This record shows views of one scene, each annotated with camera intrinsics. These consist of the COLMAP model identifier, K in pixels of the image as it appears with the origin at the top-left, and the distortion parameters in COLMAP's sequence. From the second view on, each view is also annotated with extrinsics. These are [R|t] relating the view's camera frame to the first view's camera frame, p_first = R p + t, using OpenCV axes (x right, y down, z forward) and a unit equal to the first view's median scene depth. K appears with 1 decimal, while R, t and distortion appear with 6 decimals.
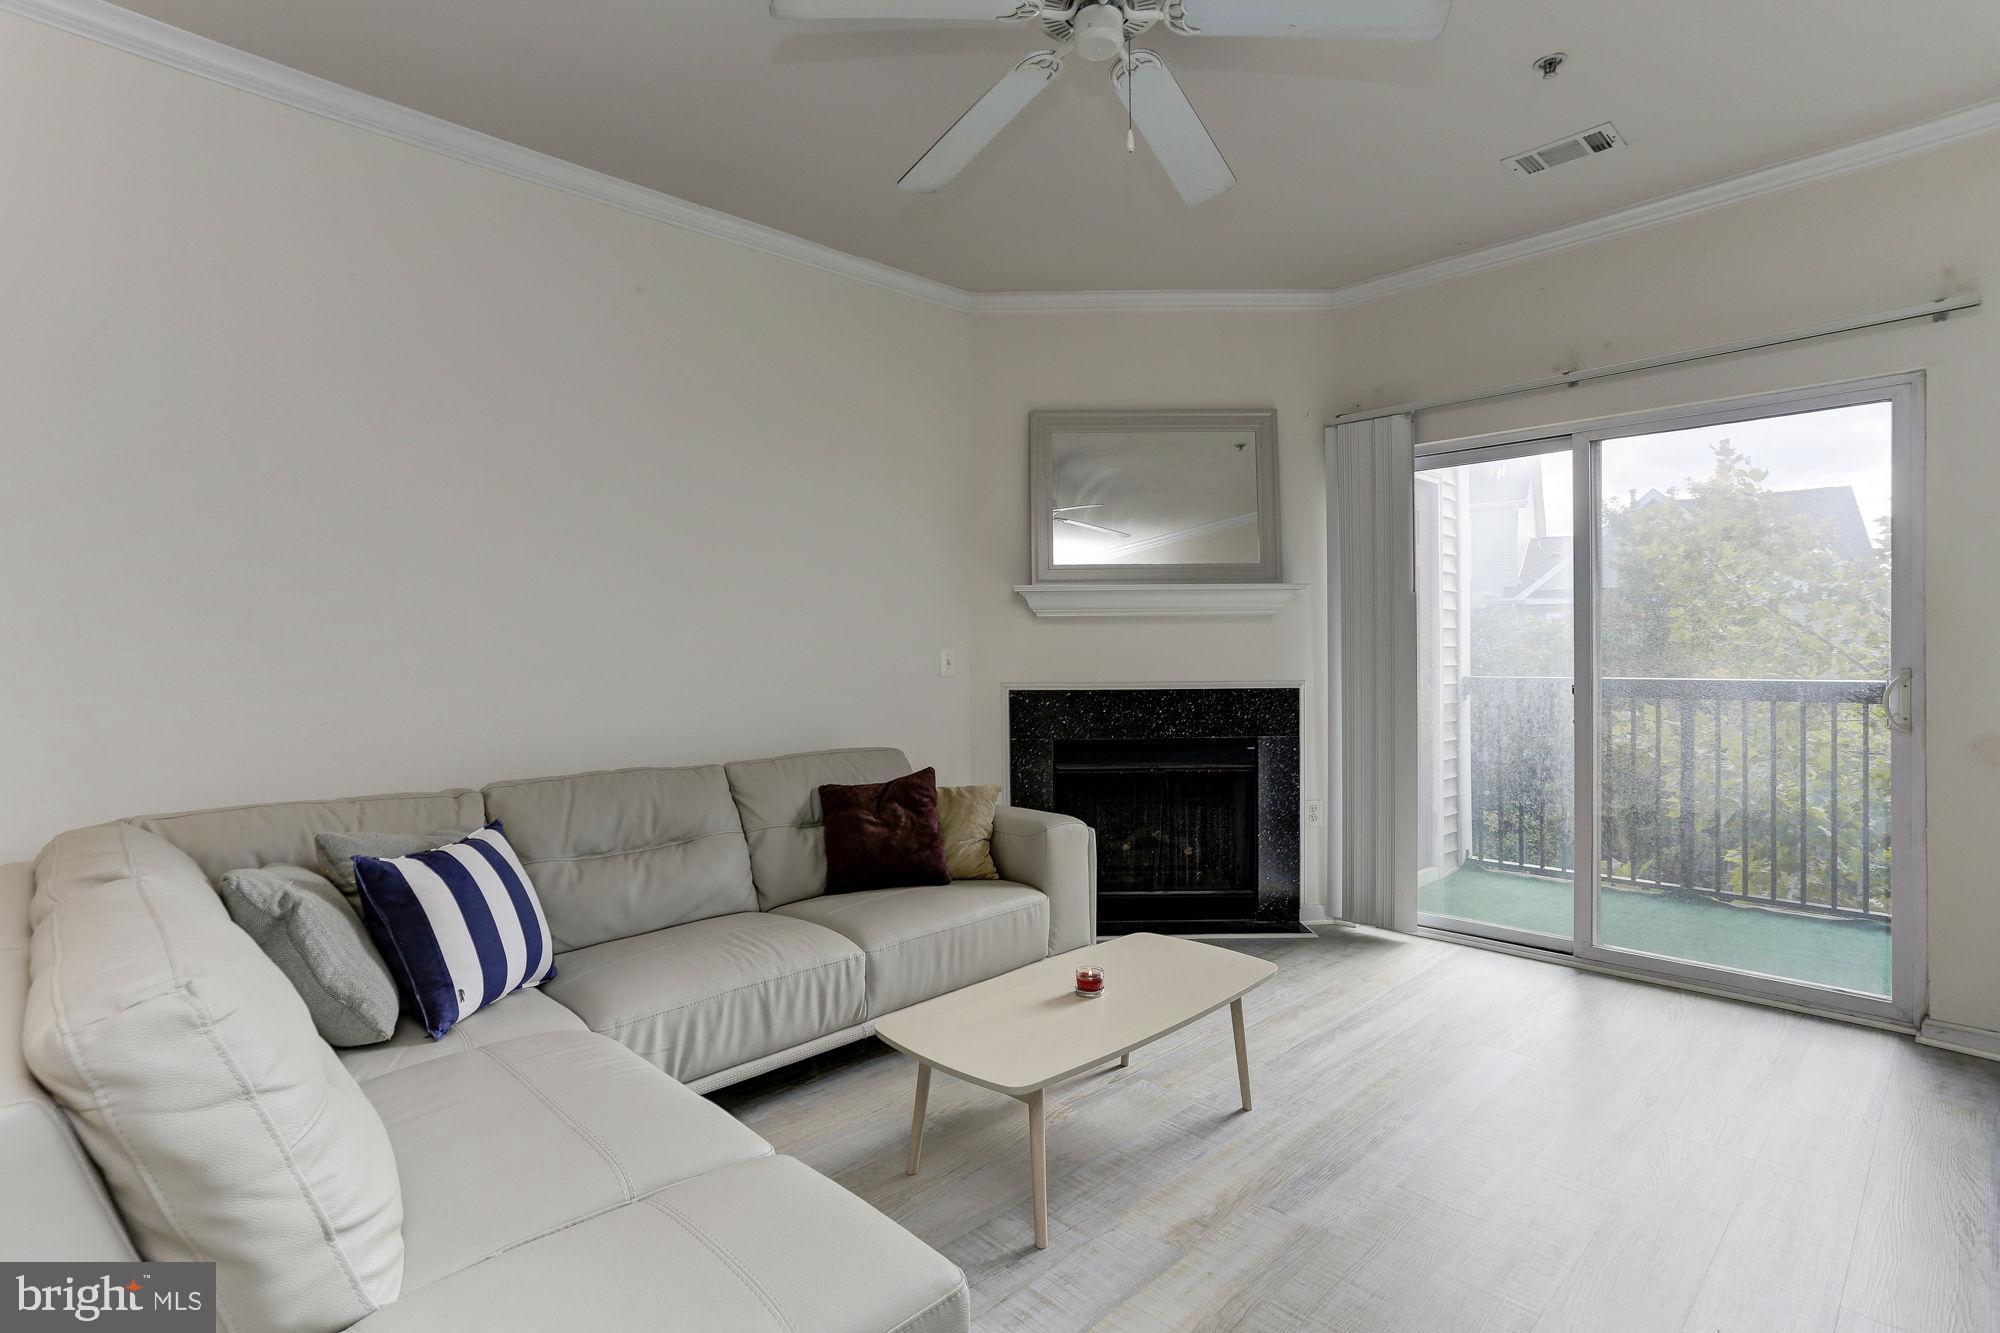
lens RADIAL K [[987.2, 0, 1015.0], [0, 987.2, 663.7], [0, 0, 1]] dist [-0.045515, 0.029470]
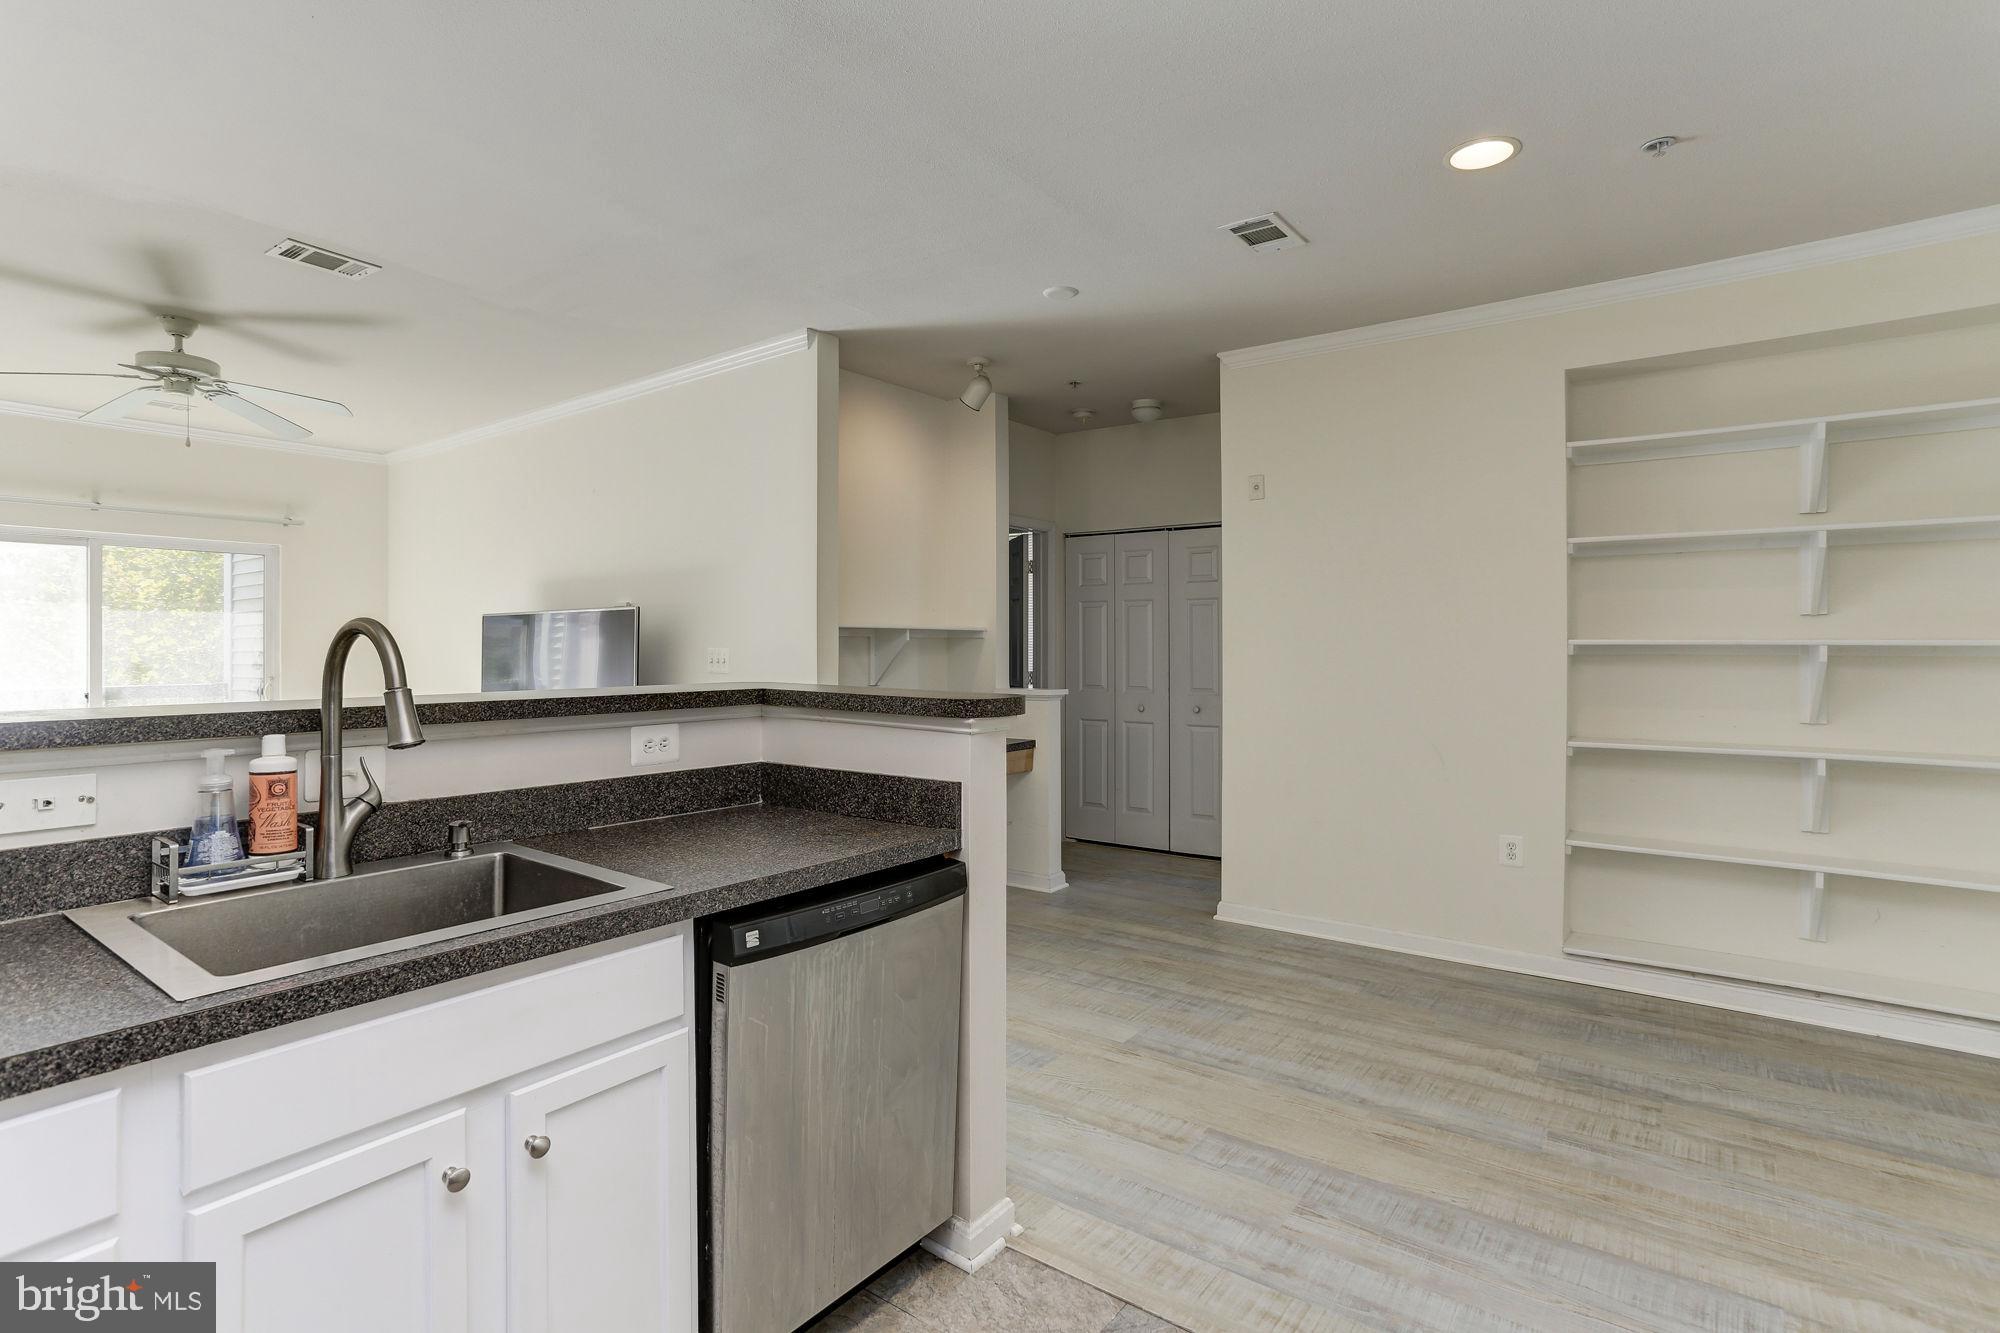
lens RADIAL K [[987.2, 0, 1006.4], [0, 987.2, 636.2], [0, 0, 1]] dist [-0.045515, 0.029470]
pose [[-0.155011, 0.017933, 0.987750, -1.238692], [0.009677, 0.999815, -0.016633, -0.030167], [-0.987865, 0.006980, -0.155155, -0.251884]]
